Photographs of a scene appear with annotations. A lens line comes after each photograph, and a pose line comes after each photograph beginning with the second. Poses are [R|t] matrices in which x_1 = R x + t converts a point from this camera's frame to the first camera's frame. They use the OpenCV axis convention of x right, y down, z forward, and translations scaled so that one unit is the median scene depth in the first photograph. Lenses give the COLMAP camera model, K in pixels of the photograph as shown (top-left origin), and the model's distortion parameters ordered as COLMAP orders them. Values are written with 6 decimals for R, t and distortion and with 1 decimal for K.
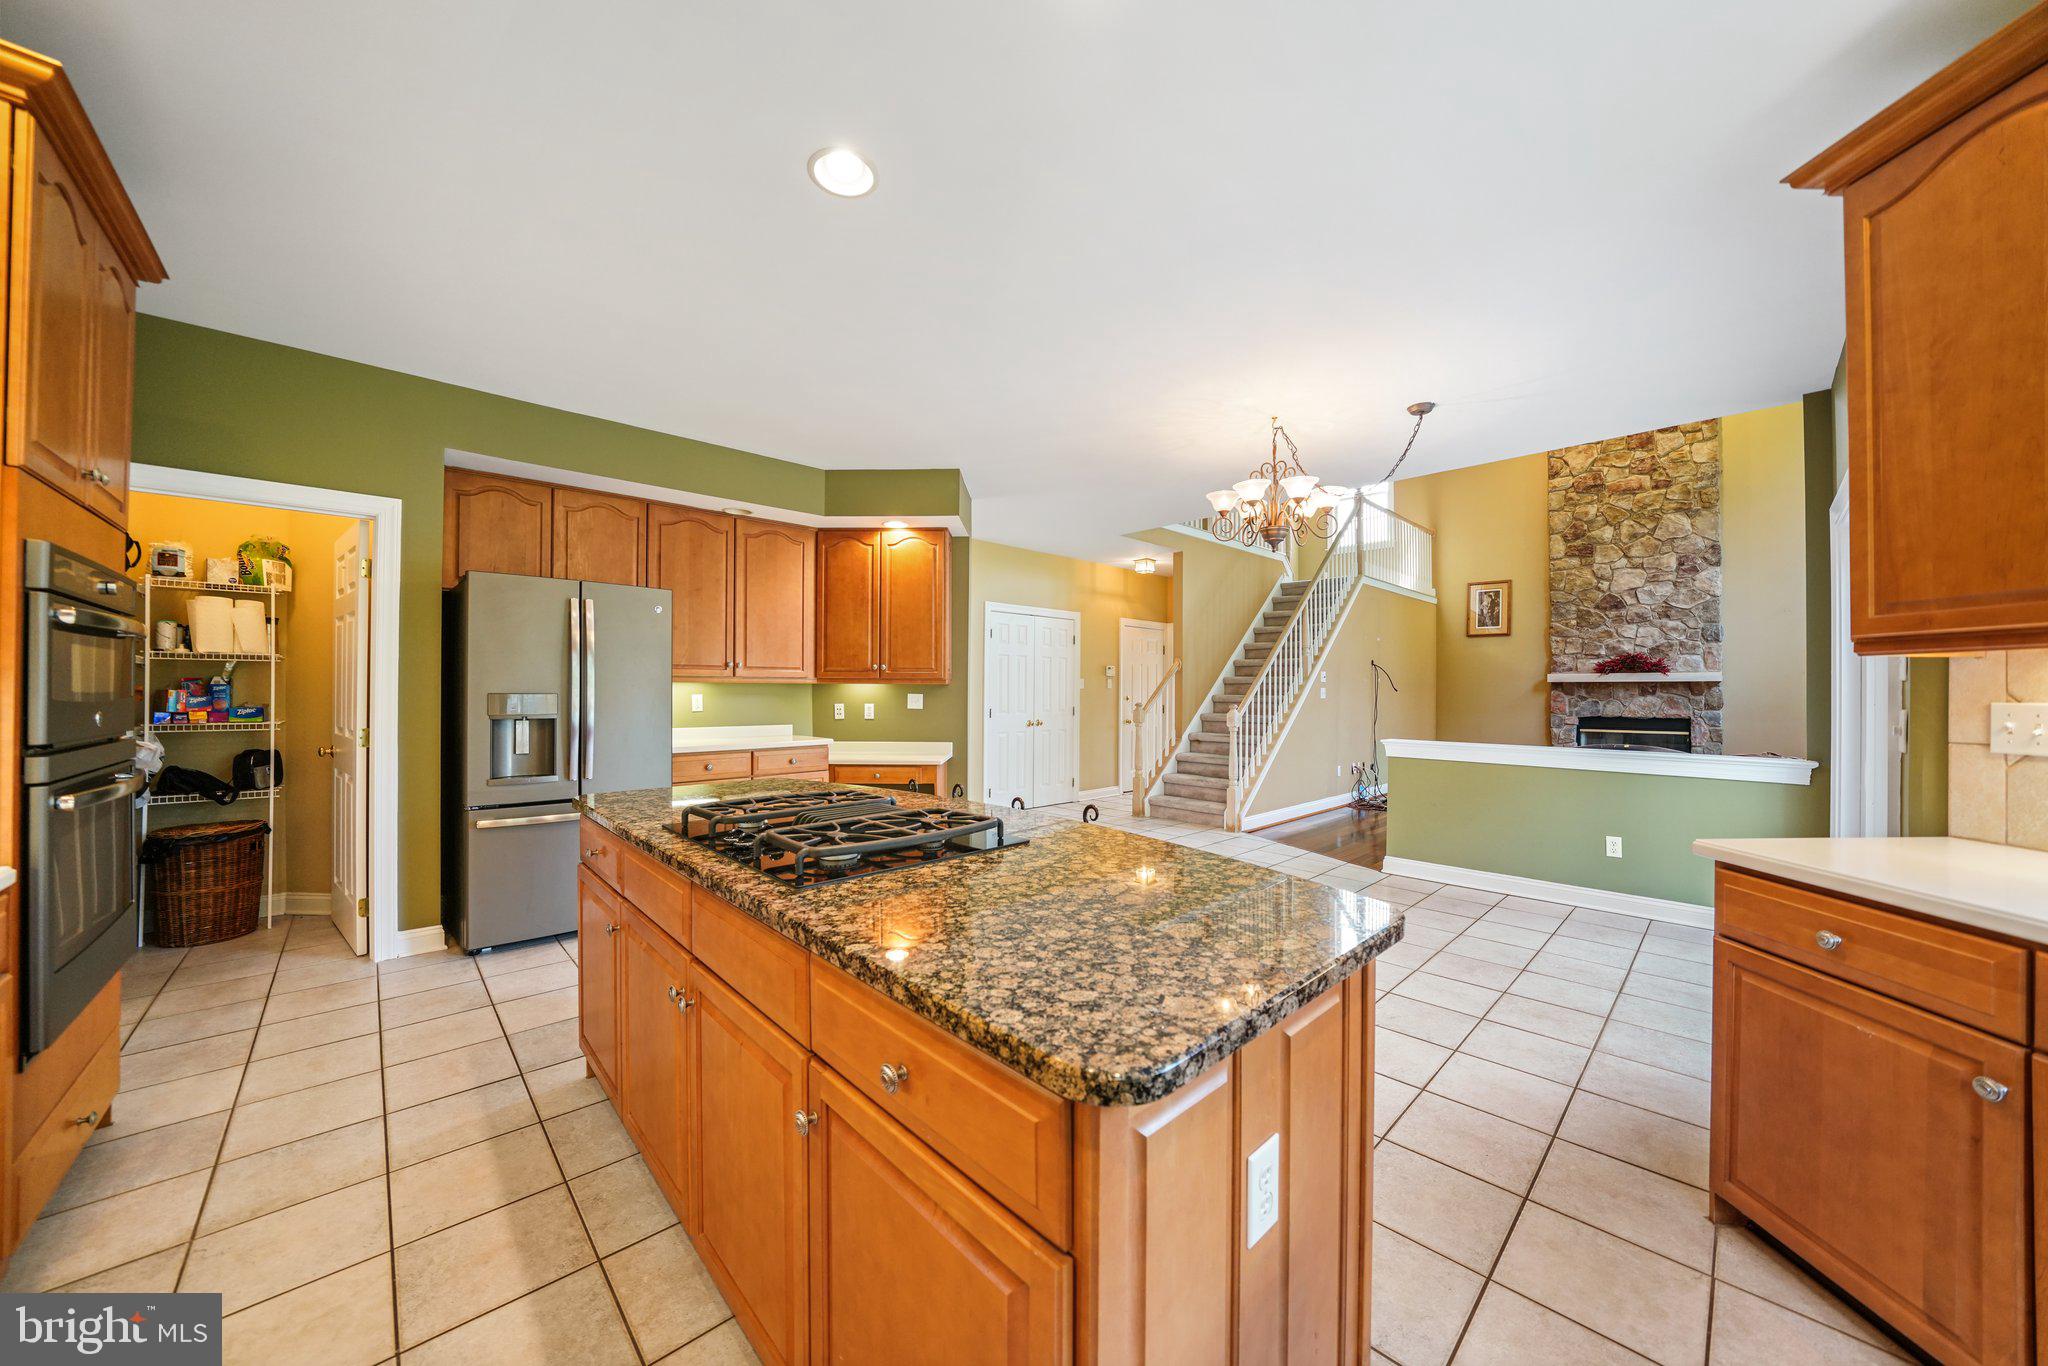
lens RADIAL K [[717.4, 0, 1011.4], [0, 717.4, 690.4], [0, 0, 1]] dist [-0.021293, 0.002011]
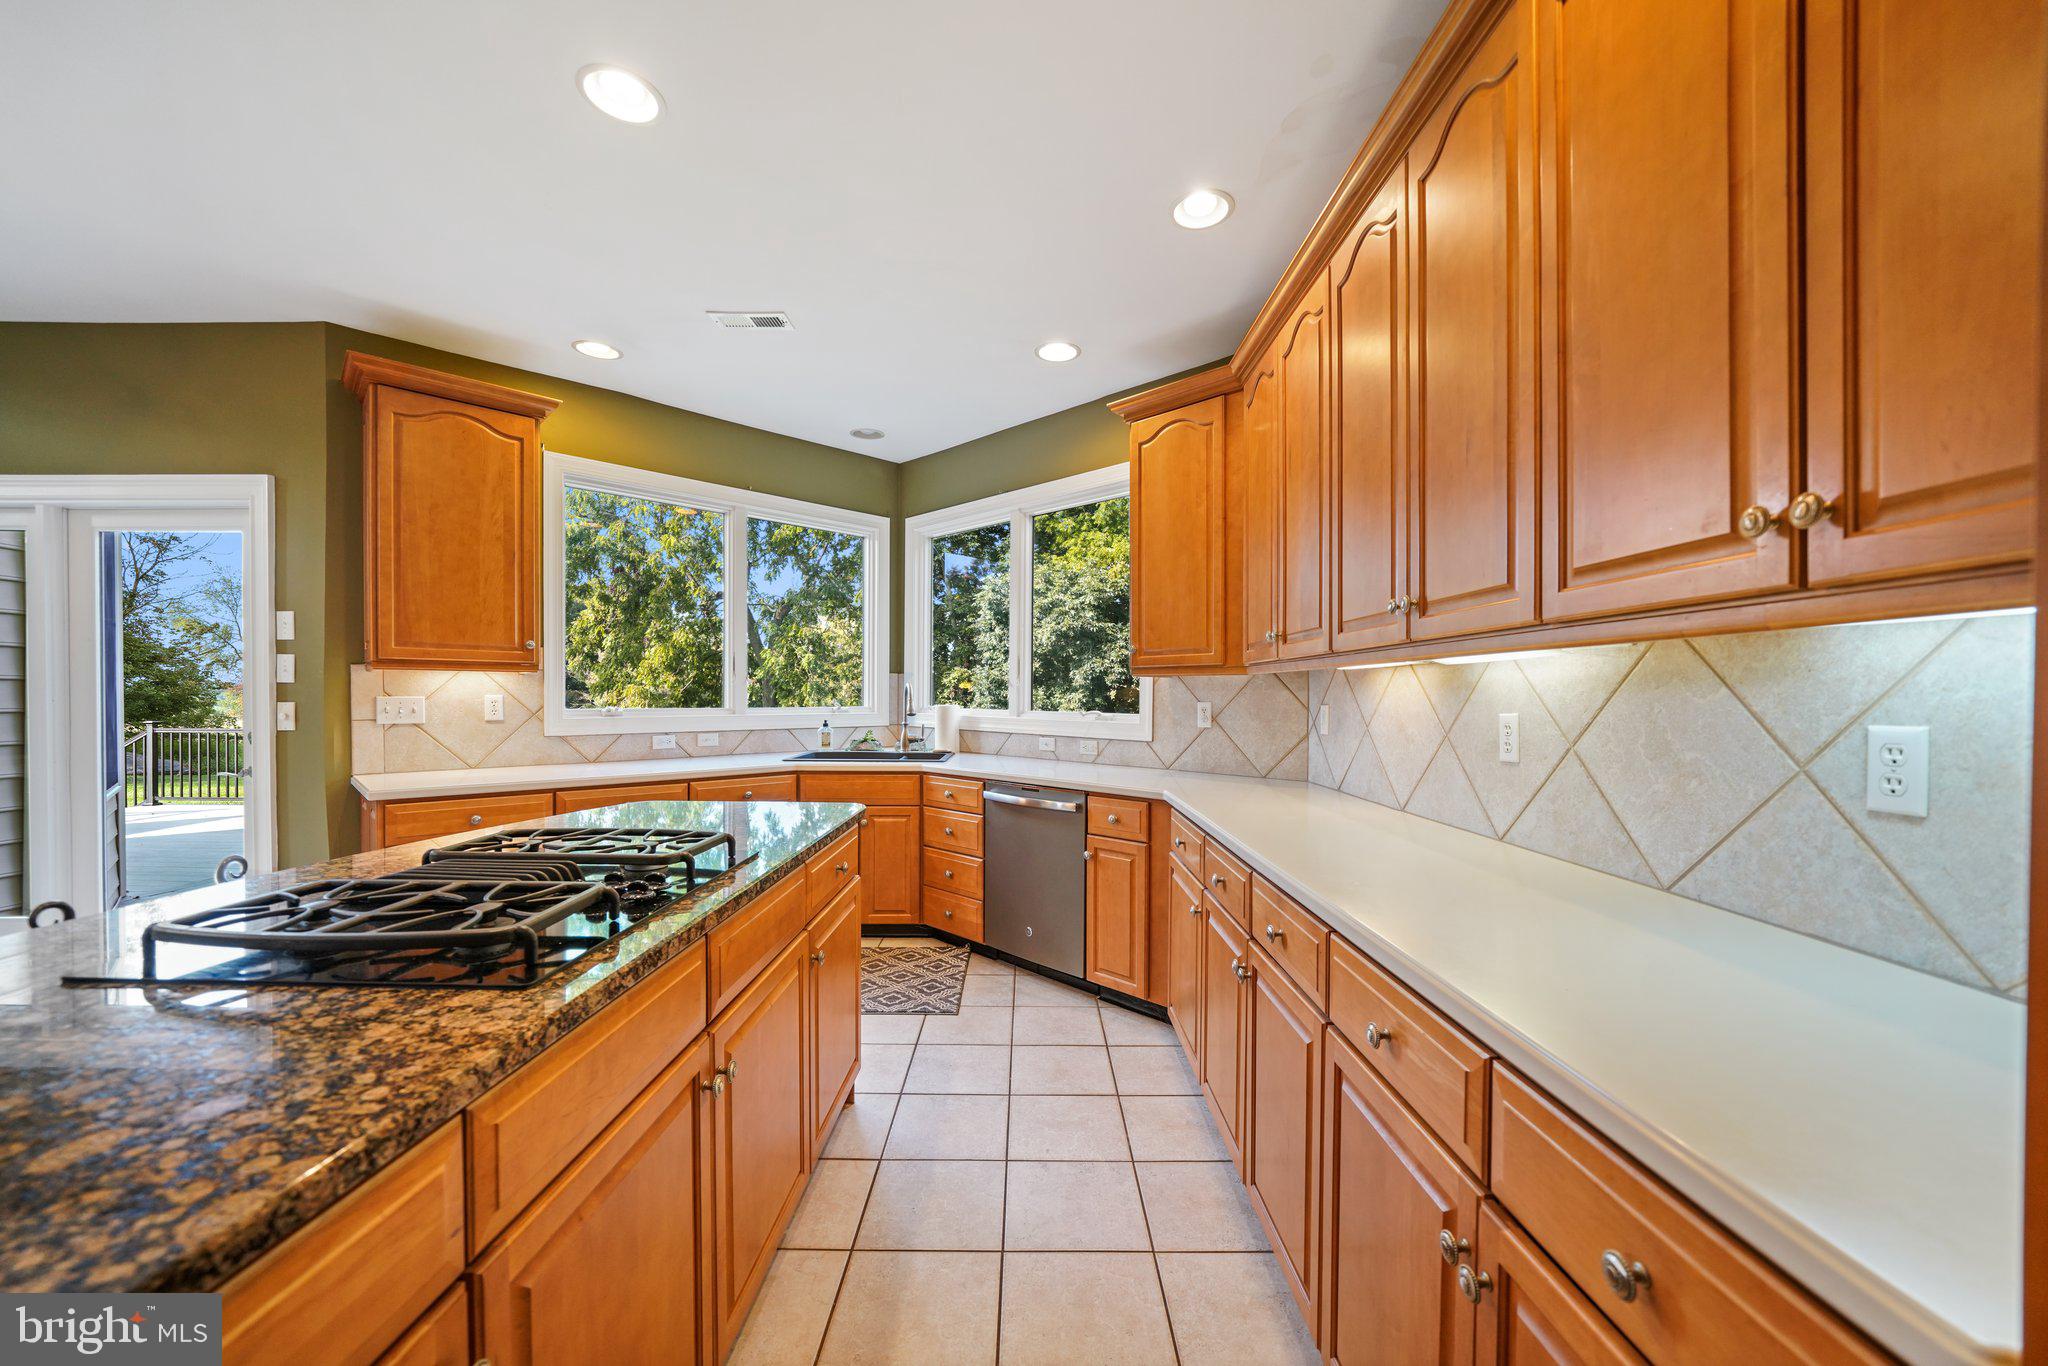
lens RADIAL K [[767.8, 0, 1033.3], [0, 767.8, 711.3], [0, 0, 1]] dist [-0.011644, 0.000256]
pose [[-0.741754, -0.020253, 0.670366, -0.380004], [-0.006745, 0.999719, 0.022741, 0.000156], [-0.670638, 0.012346, -0.741682, 0.393509]]
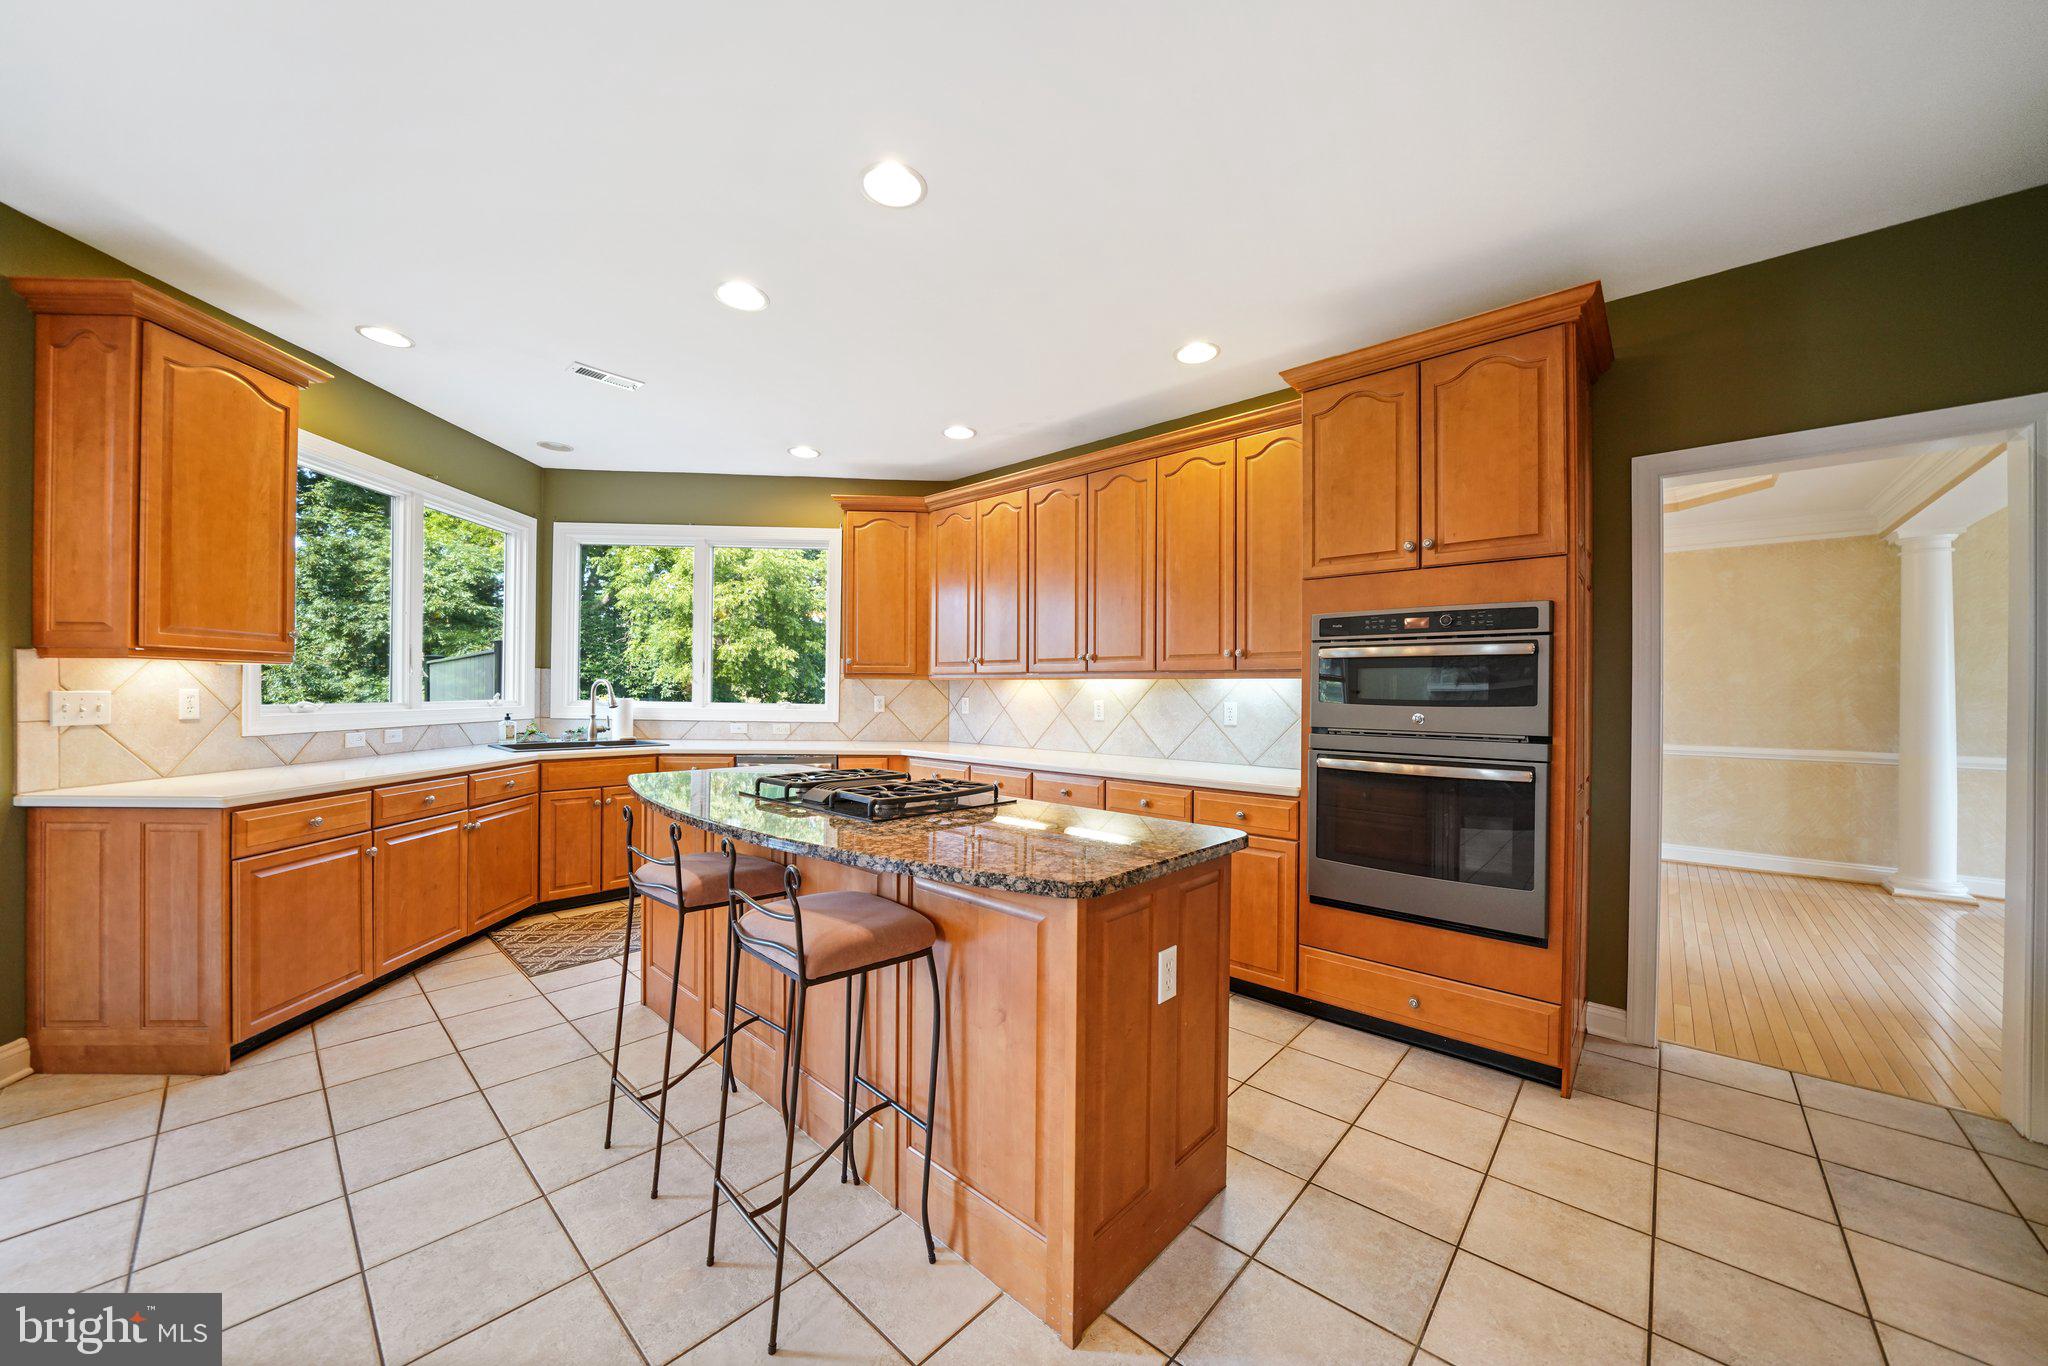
lens RADIAL K [[717.4, 0, 1029.0], [0, 717.4, 694.4], [0, 0, 1]] dist [-0.021293, 0.002011]
pose [[-0.994724, -0.012466, -0.101827, -0.144284], [-0.012877, 0.999911, 0.003384, -0.001307], [0.101776, 0.004677, -0.994796, 0.786065]]
